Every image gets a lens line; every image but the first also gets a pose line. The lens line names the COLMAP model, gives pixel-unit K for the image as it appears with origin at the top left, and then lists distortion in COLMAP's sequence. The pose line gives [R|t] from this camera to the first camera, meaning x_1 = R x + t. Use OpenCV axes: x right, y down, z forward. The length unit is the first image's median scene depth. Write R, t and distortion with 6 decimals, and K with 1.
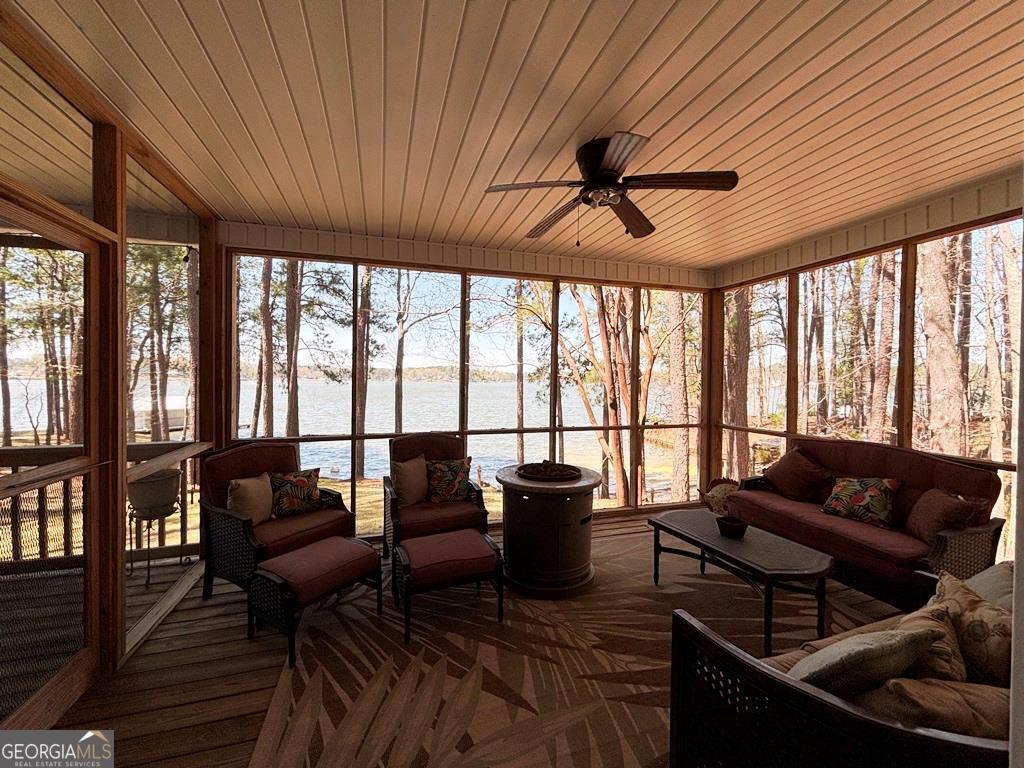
lens RADIAL K [[417.1, 0, 510.8], [0, 417.1, 384.7], [0, 0, 1]] dist [0.004177, -0.000003]
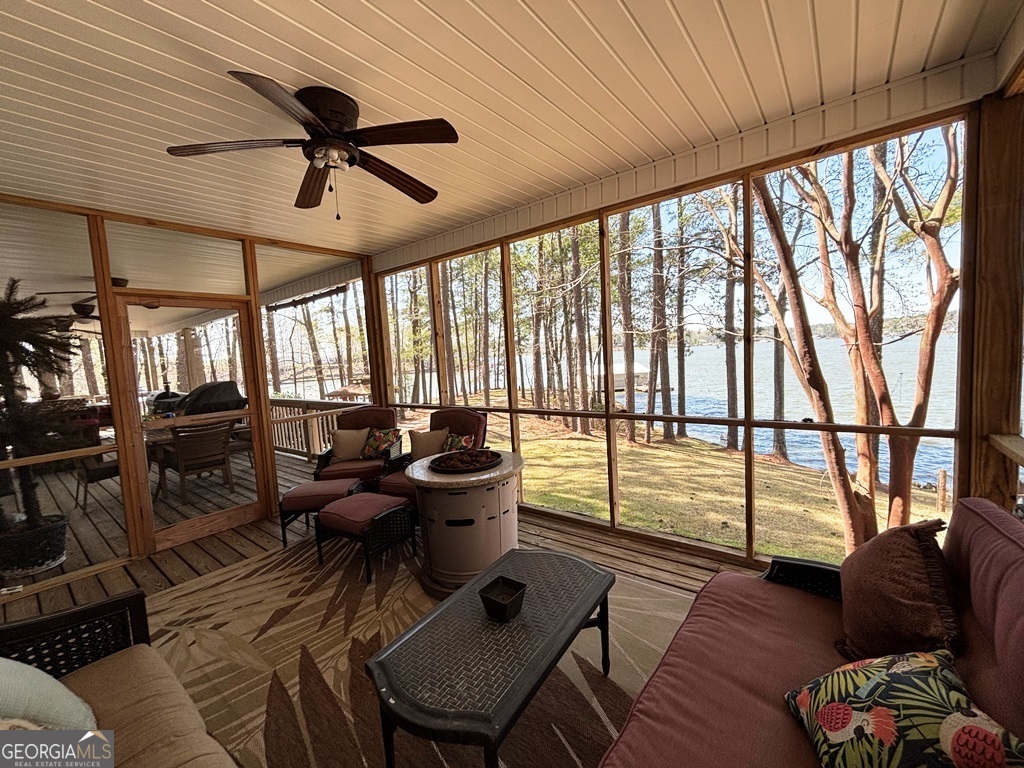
lens RADIAL K [[417.1, 0, 512.2], [0, 417.1, 385.3], [0, 0, 1]] dist [0.004177, -0.000003]
pose [[0.560051, 0.025880, -0.828054, 1.151071], [0.046092, 0.996990, 0.062334, -0.007502], [0.827175, -0.073077, 0.557173, 0.774040]]
